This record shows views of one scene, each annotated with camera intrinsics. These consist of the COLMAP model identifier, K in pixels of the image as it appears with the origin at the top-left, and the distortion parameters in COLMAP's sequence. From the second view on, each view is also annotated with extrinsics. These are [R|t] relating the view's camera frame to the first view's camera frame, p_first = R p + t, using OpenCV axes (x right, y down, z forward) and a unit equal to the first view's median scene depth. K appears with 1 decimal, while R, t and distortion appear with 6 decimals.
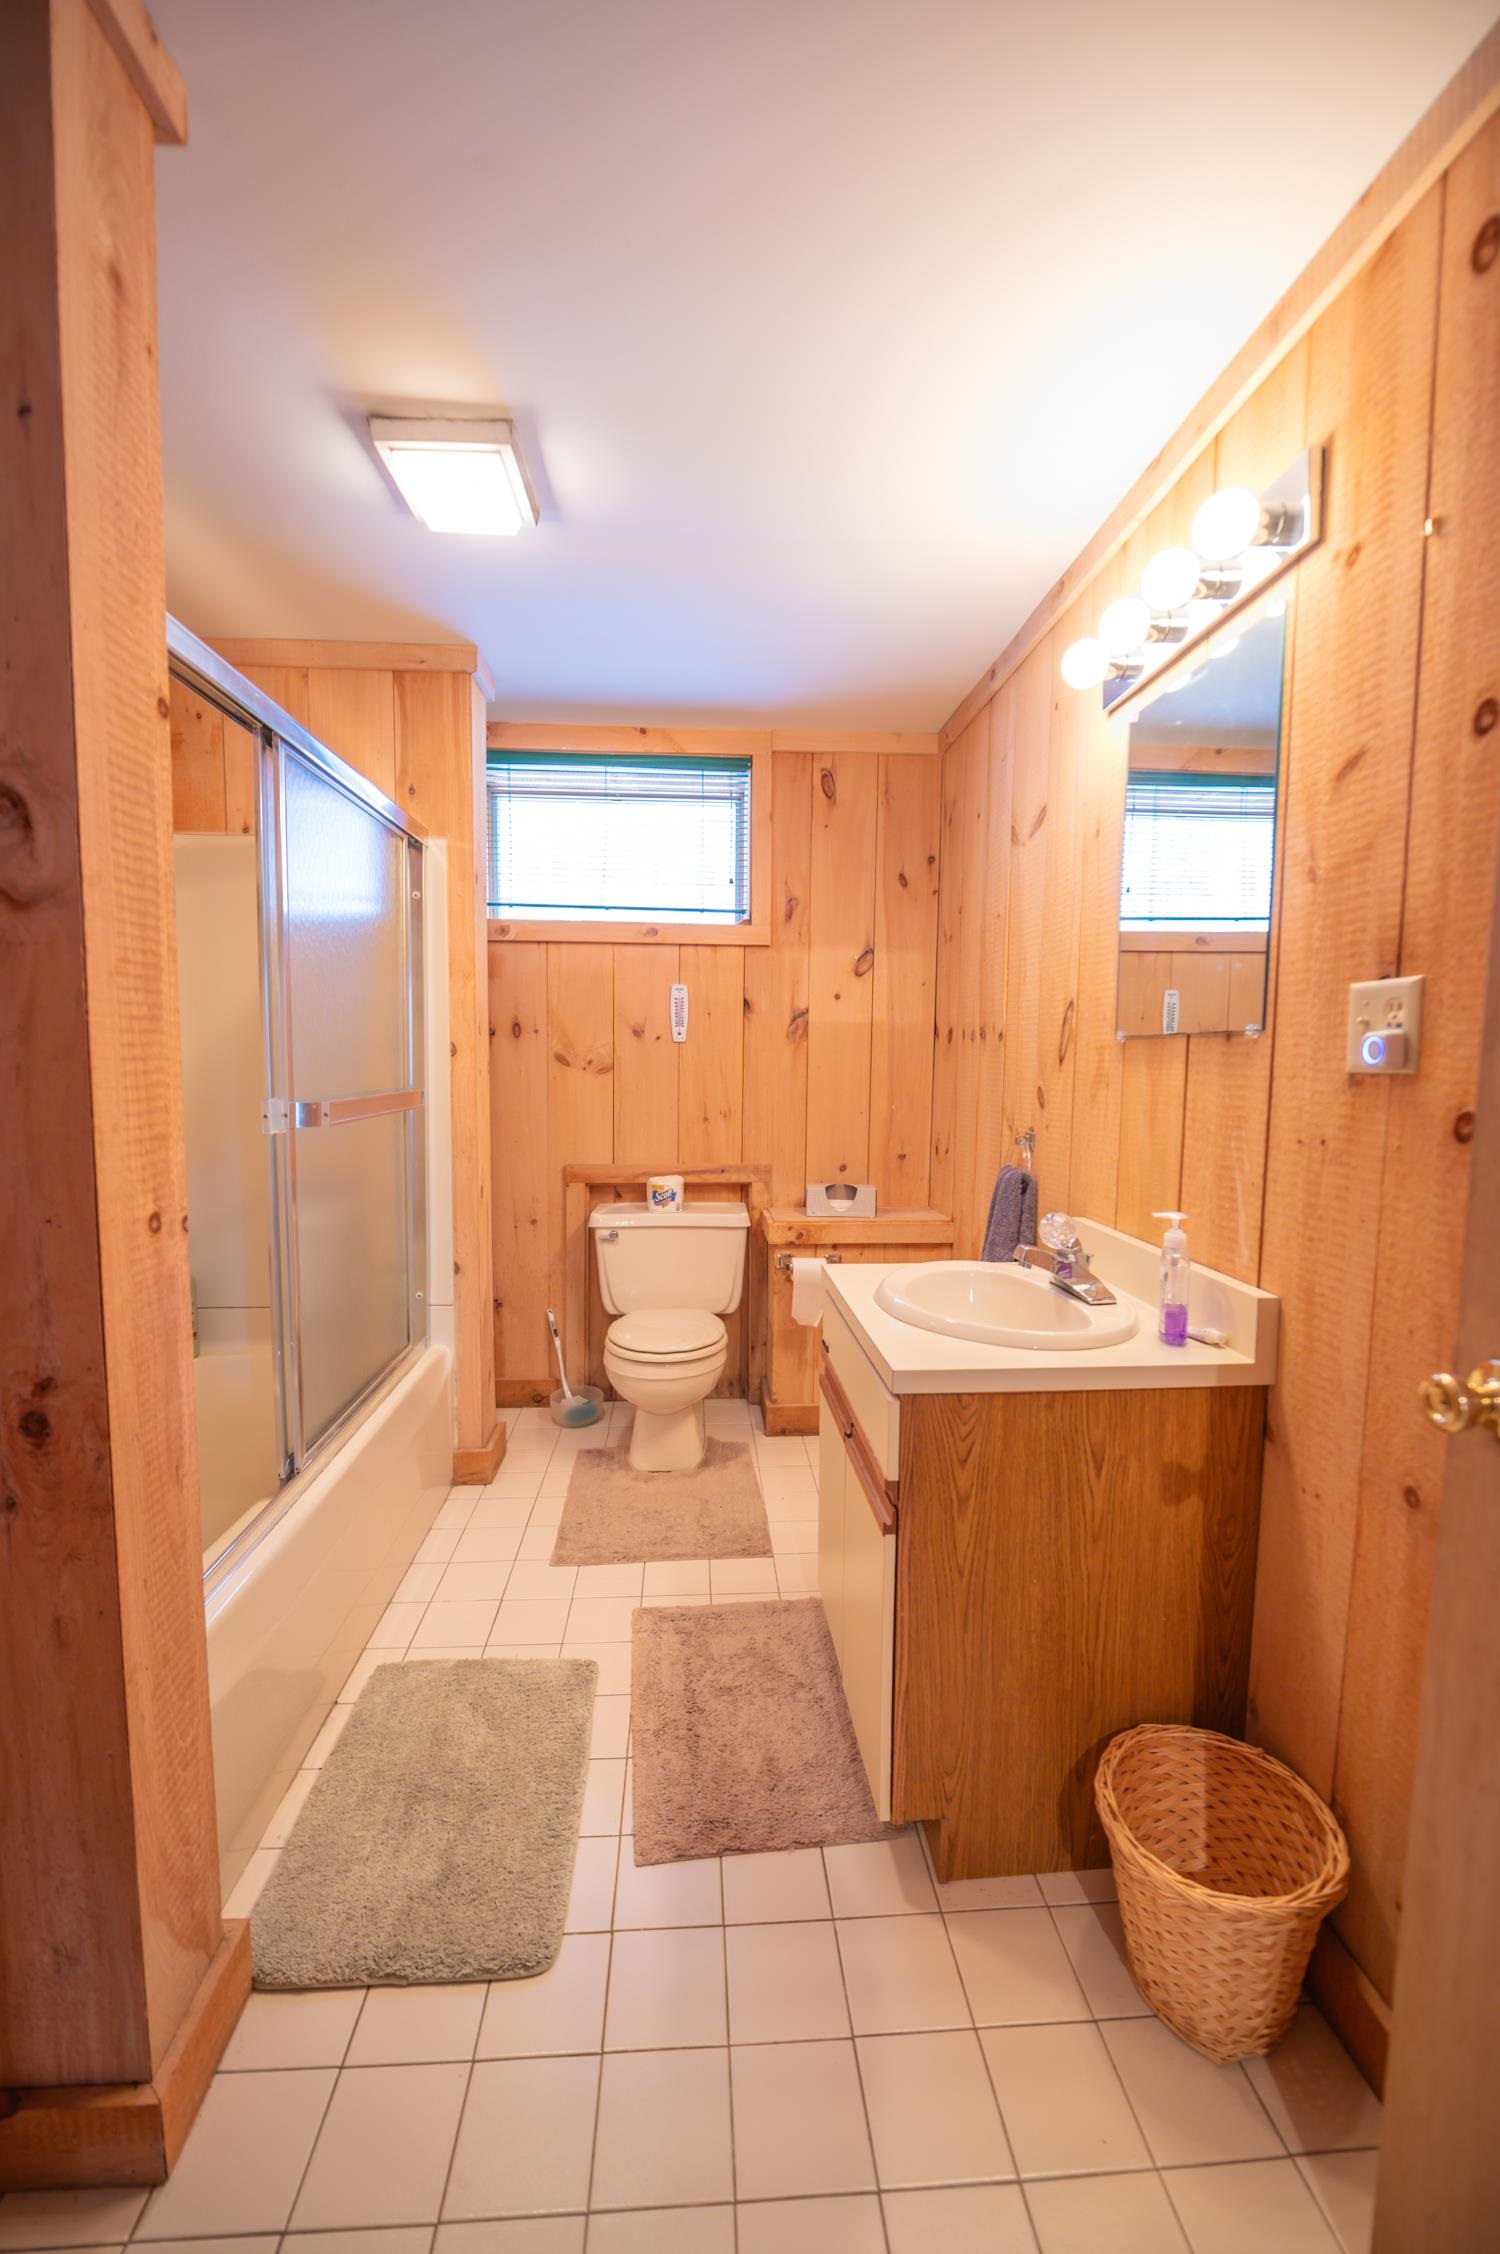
lens RADIAL K [[905.7, 0, 746.5], [0, 905.7, 1130.2], [0, 0, 1]] dist [-0.008277, -0.000212]
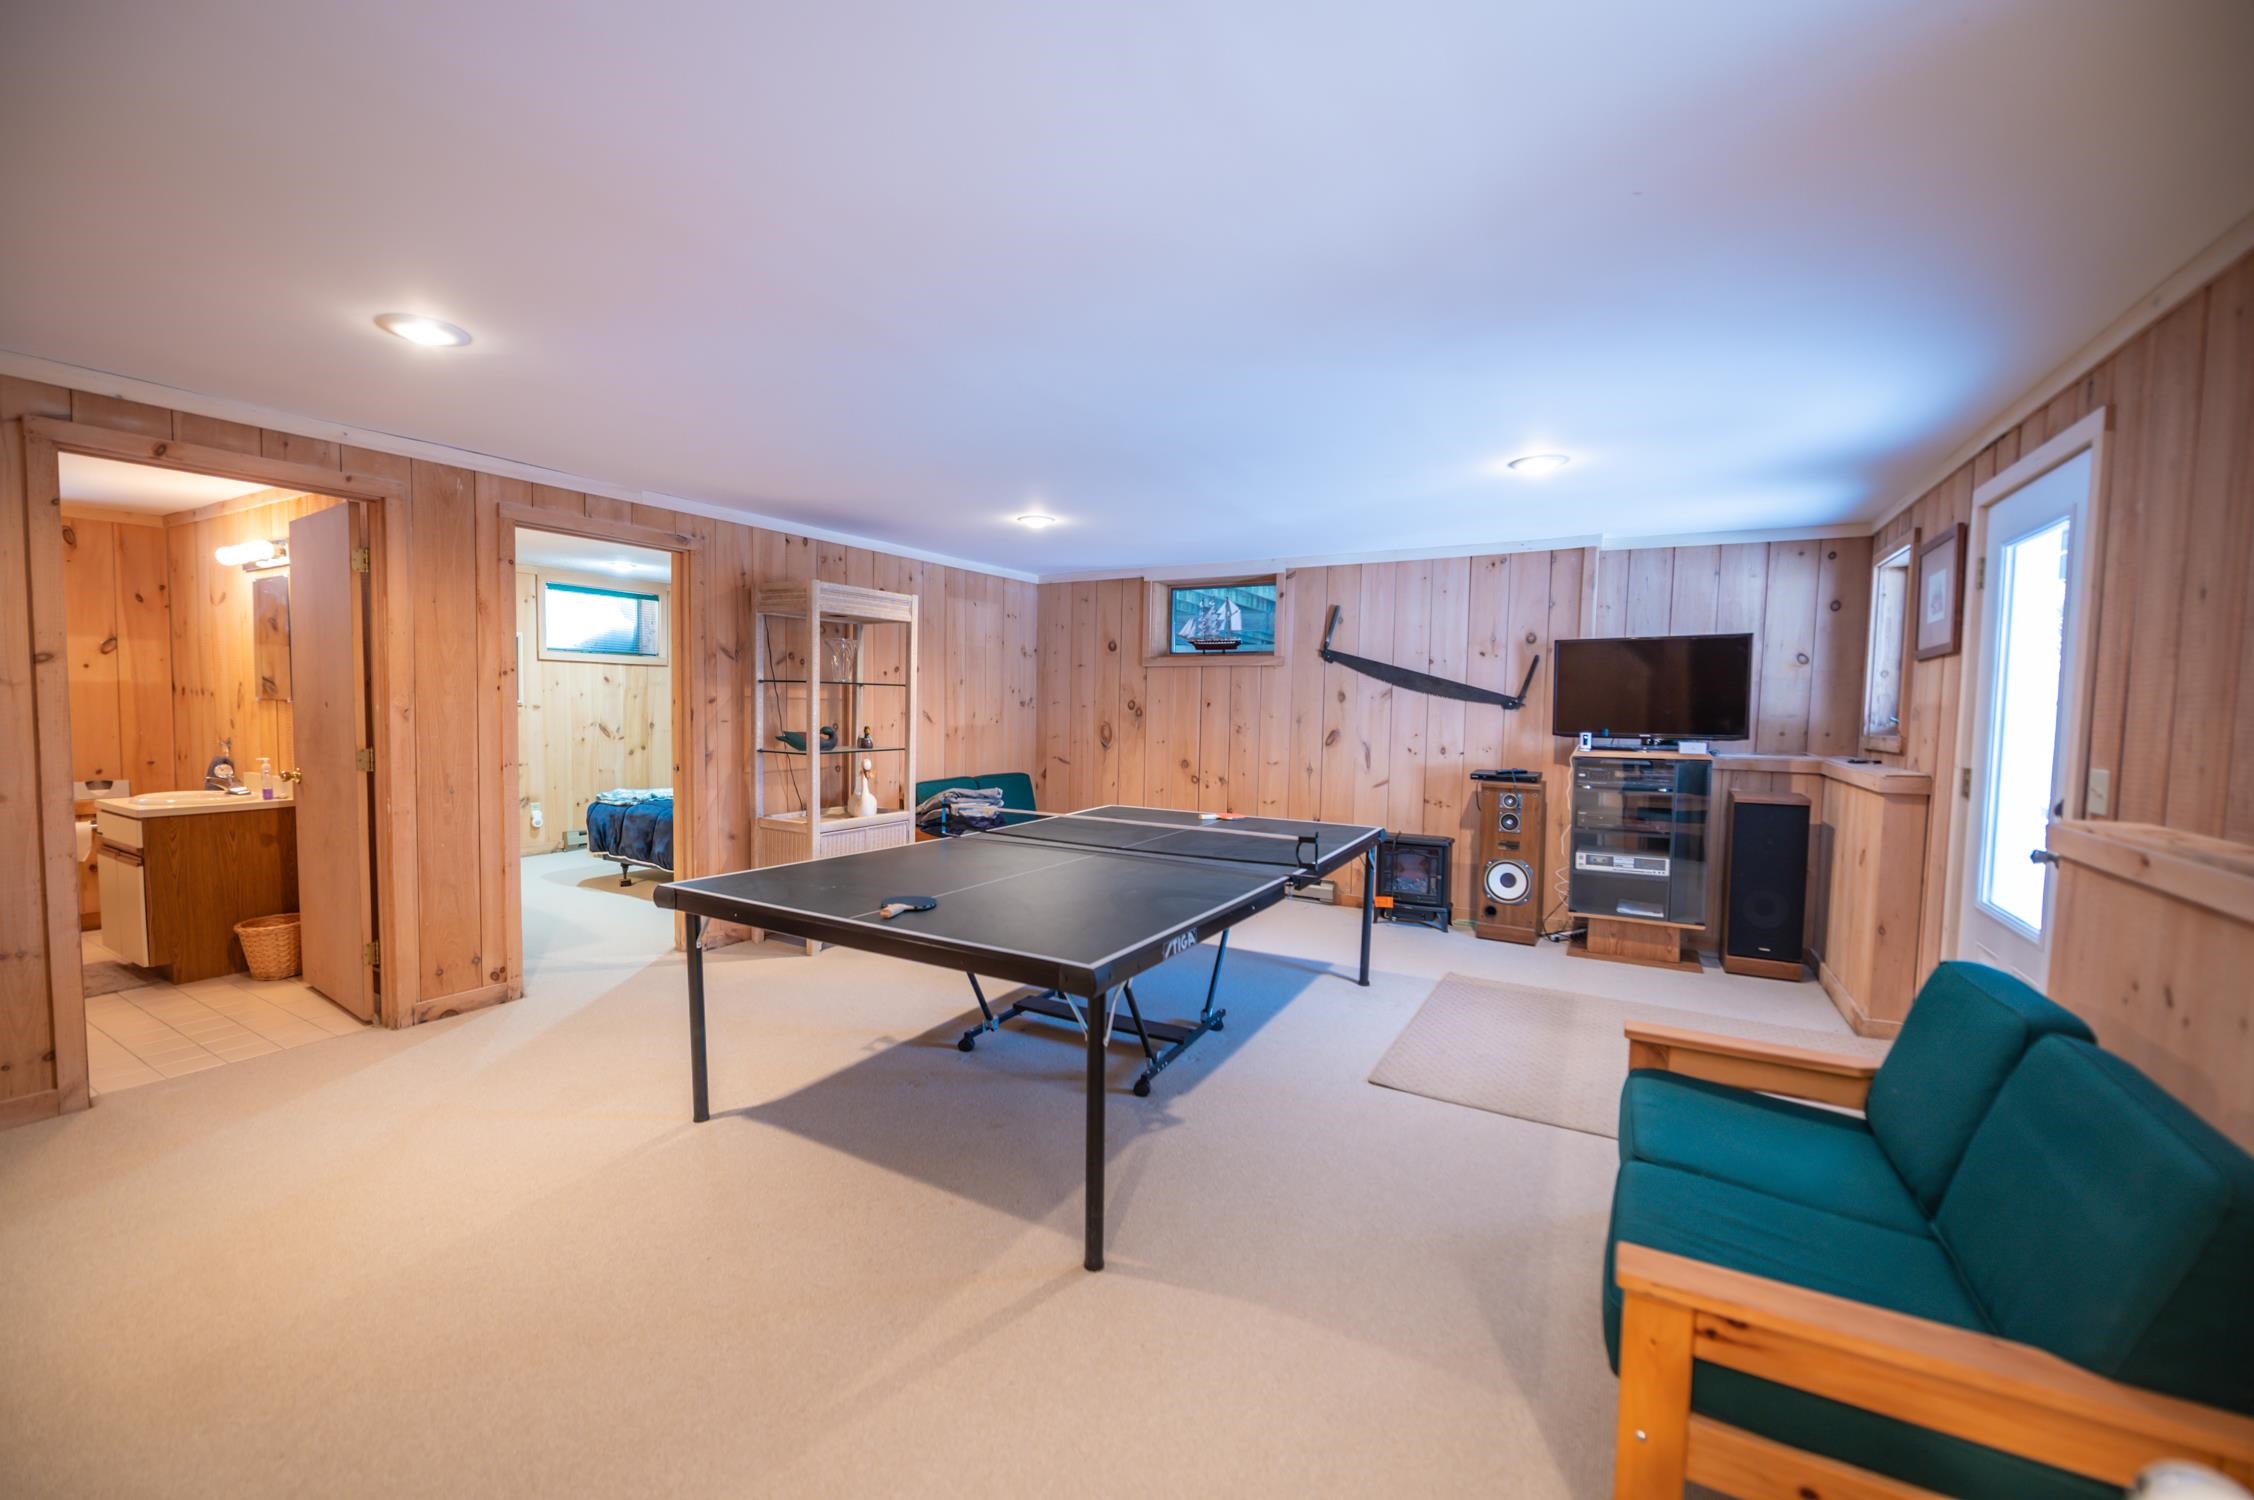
lens RADIAL K [[905.7, 0, 1123.2], [0, 905.7, 753.1], [0, 0, 1]] dist [-0.008277, -0.000212]
pose [[0.558713, -0.047011, 0.828028, -0.203594], [0.055217, 0.998286, 0.019419, 0.082218], [-0.827521, 0.034871, 0.560350, -1.478920]]
